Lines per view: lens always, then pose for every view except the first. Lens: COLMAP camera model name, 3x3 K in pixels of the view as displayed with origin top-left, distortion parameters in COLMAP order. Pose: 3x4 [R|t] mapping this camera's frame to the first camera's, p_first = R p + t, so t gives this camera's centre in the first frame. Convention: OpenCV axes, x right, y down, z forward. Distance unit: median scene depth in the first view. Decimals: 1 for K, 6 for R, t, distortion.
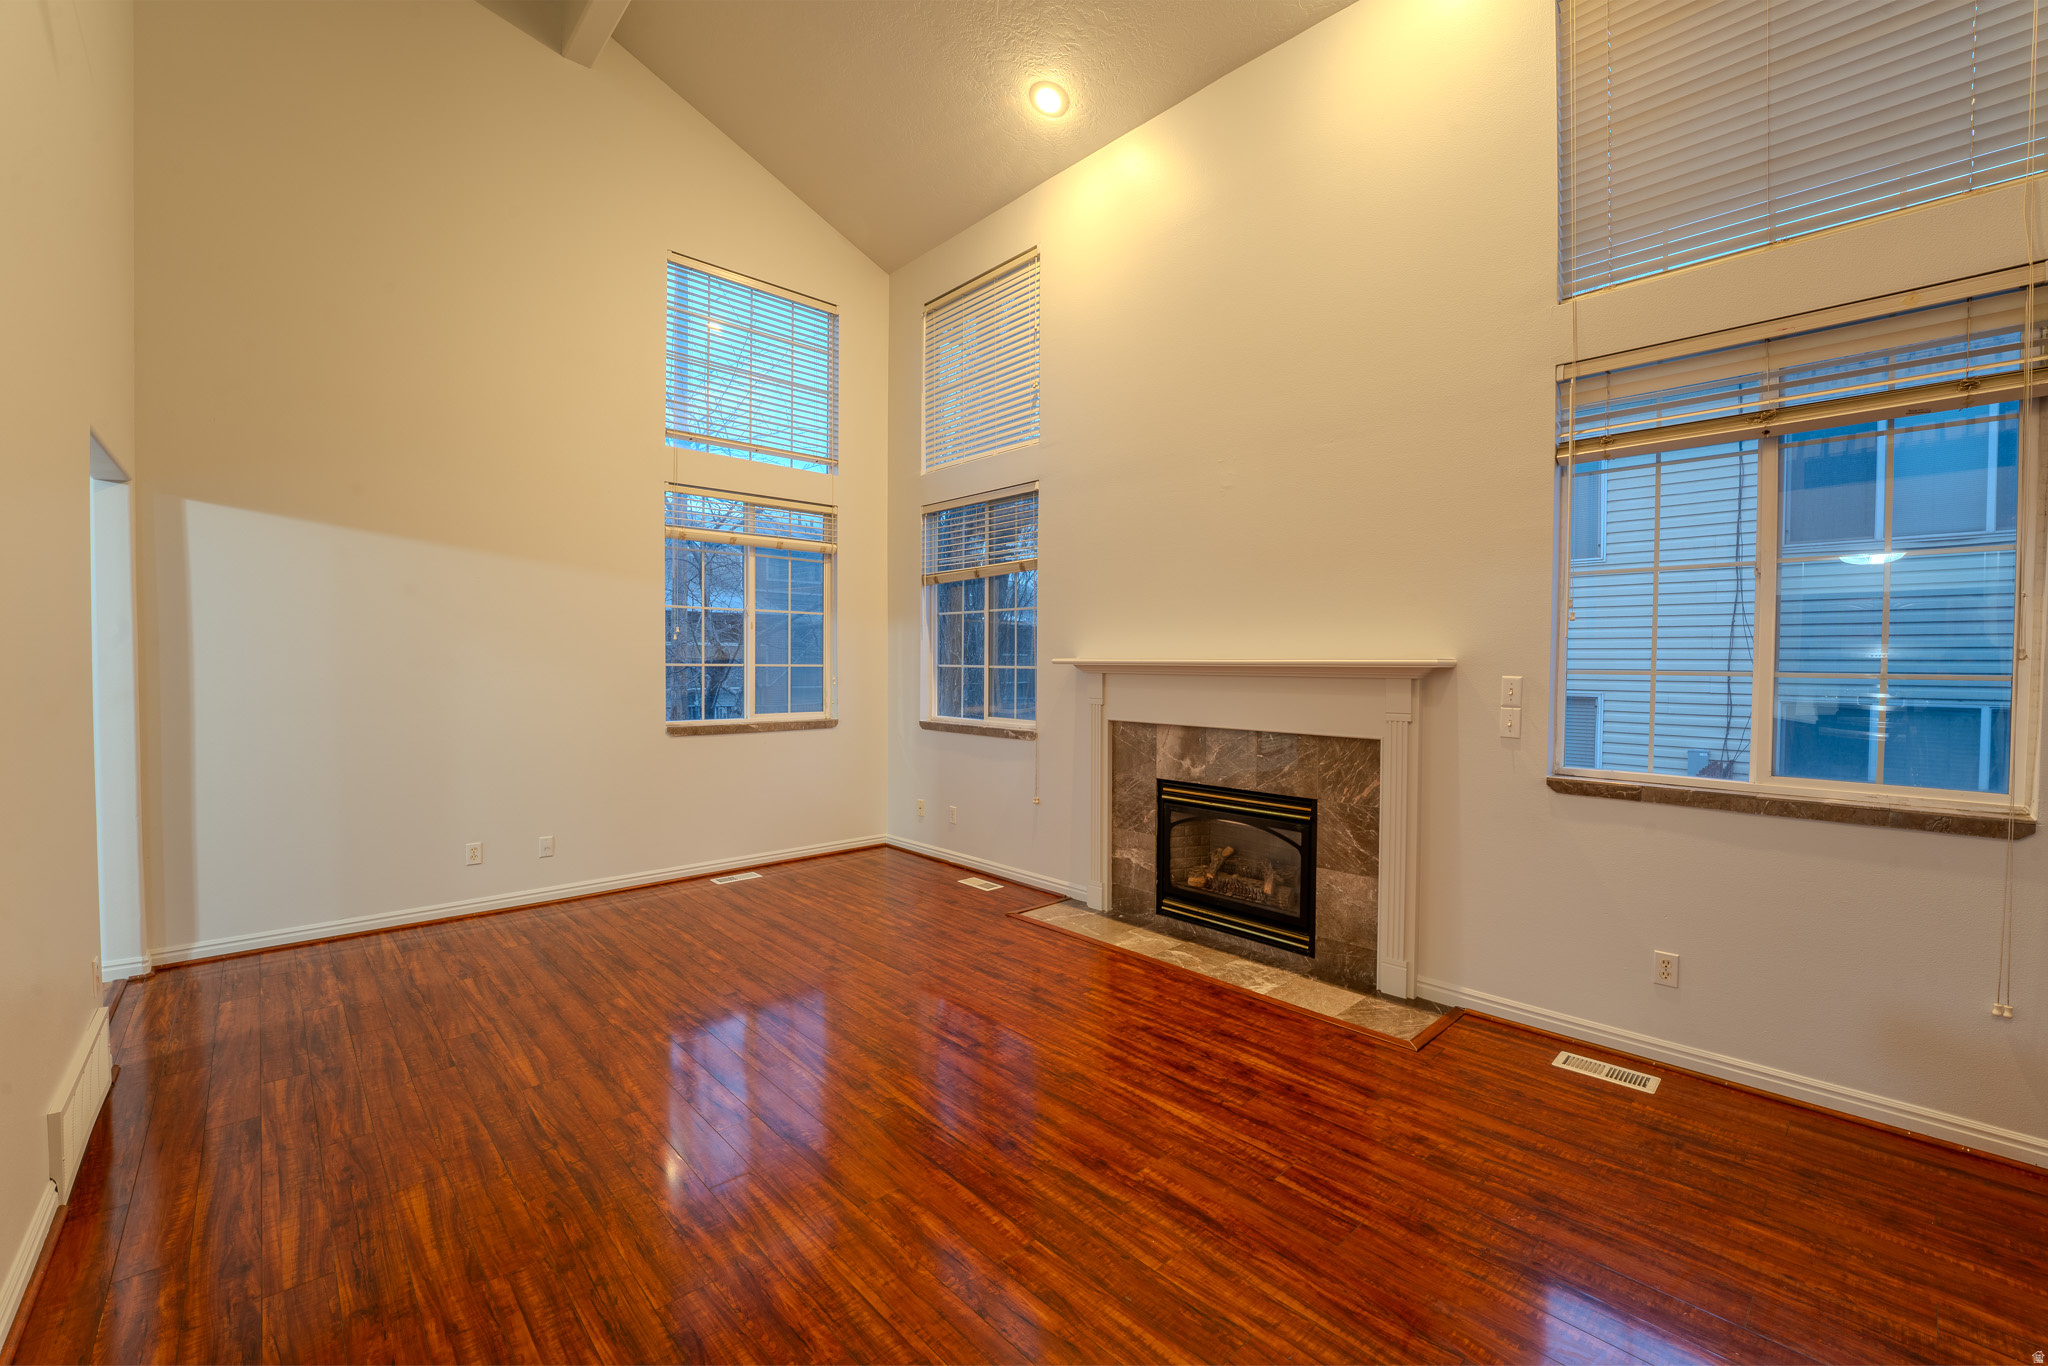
lens RADIAL K [[828.5, 0, 1025.6], [0, 828.5, 677.9], [0, 0, 1]] dist [-0.019405, -0.000097]
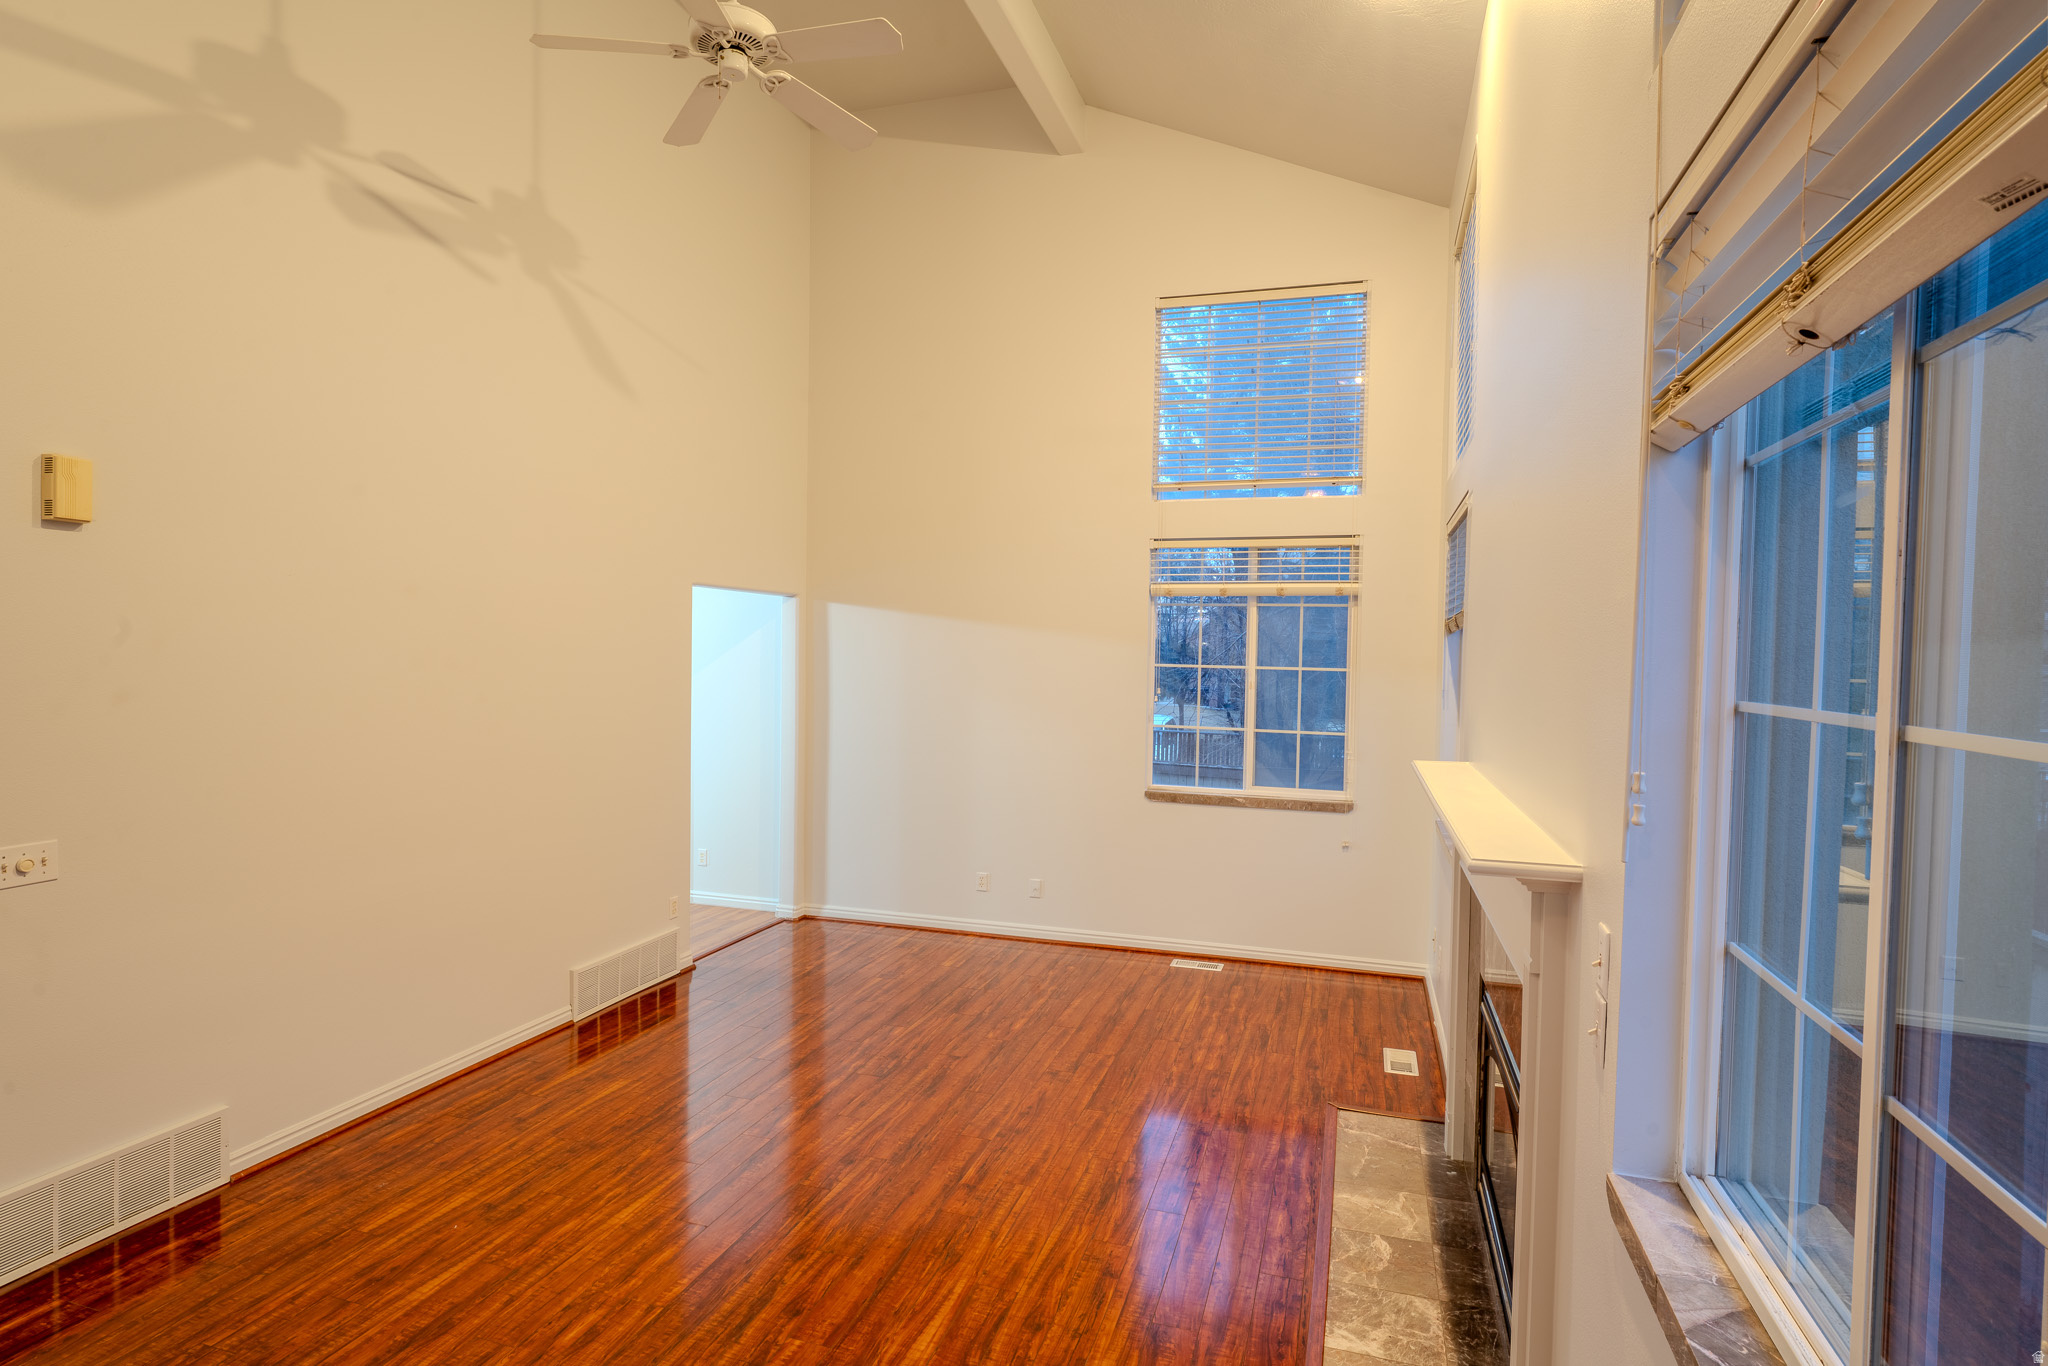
lens RADIAL K [[1048.3, 0, 1028.6], [0, 1048.3, 683.3], [0, 0, 1]] dist [0.000114, -0.000323]
pose [[0.493961, 0.029322, -0.868990, 0.754066], [-0.030457, 0.999401, 0.016409, -0.110975], [0.868951, 0.018361, 0.494558, 0.354311]]
